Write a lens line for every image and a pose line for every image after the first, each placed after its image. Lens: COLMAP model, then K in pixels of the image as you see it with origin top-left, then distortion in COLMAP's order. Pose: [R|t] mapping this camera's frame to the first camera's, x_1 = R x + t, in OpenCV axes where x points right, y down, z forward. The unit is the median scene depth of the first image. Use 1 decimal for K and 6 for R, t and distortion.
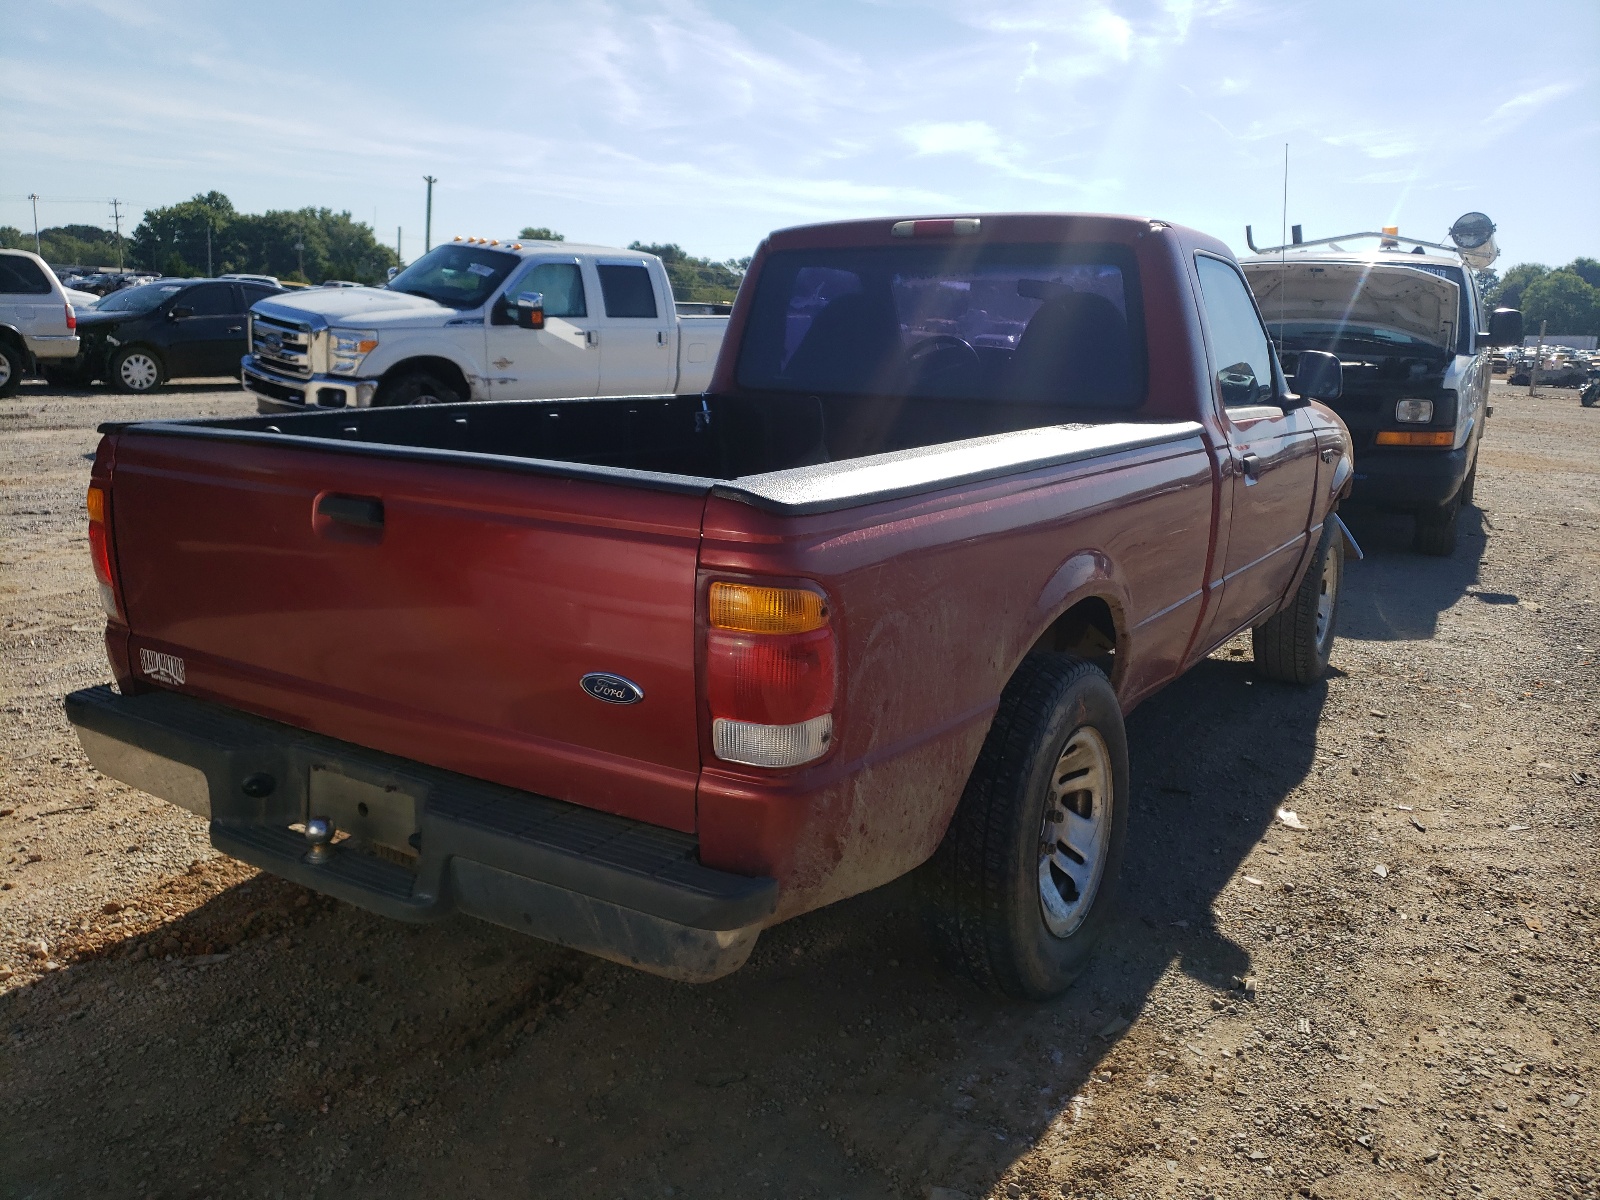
lens RADIAL K [[1205.8, 0, 800.0], [0, 1205.8, 600.0], [0, 0, 1]] dist [-0.046262, 0.000447]
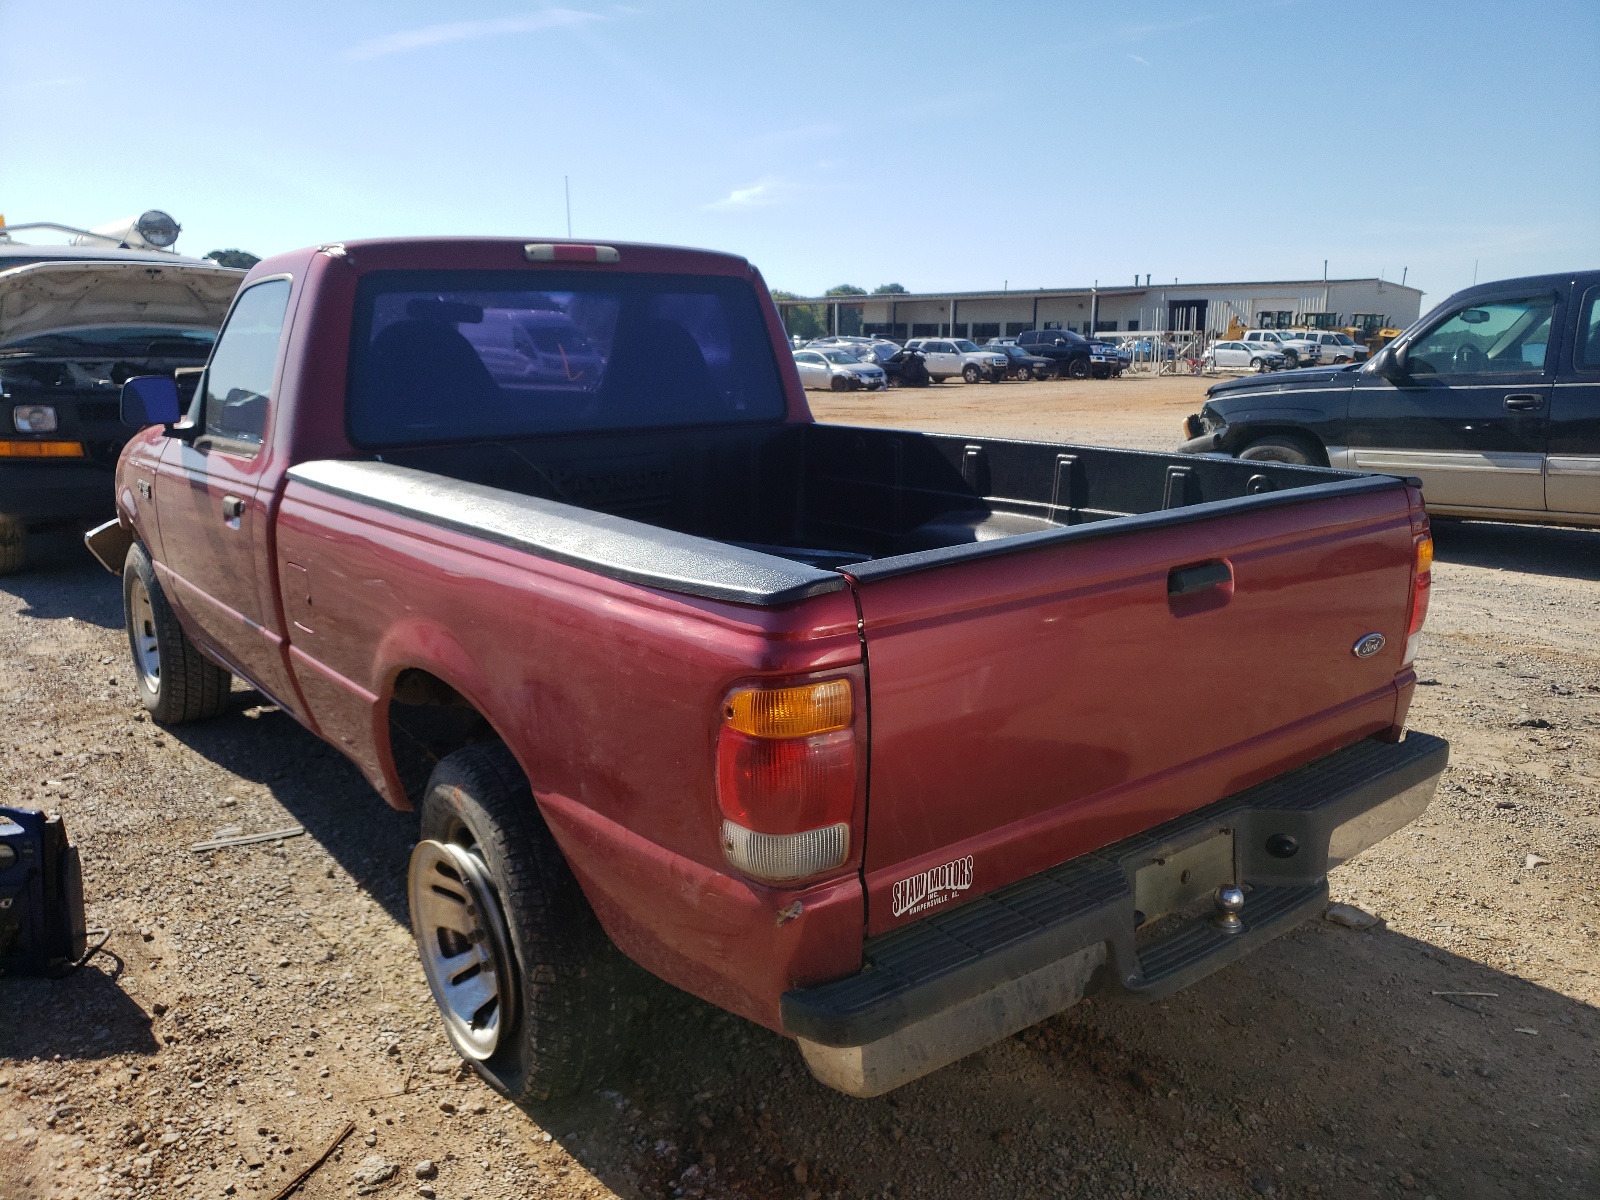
lens RADIAL K [[1176.4, 0, 800.0], [0, 1176.4, 600.0], [0, 0, 1]] dist [0.000422, -0.001345]
pose [[0.372938, -0.226049, 0.899899, -0.350302], [0.216010, 0.964373, 0.152725, -0.069839], [-0.902362, 0.137431, 0.408480, 0.232390]]
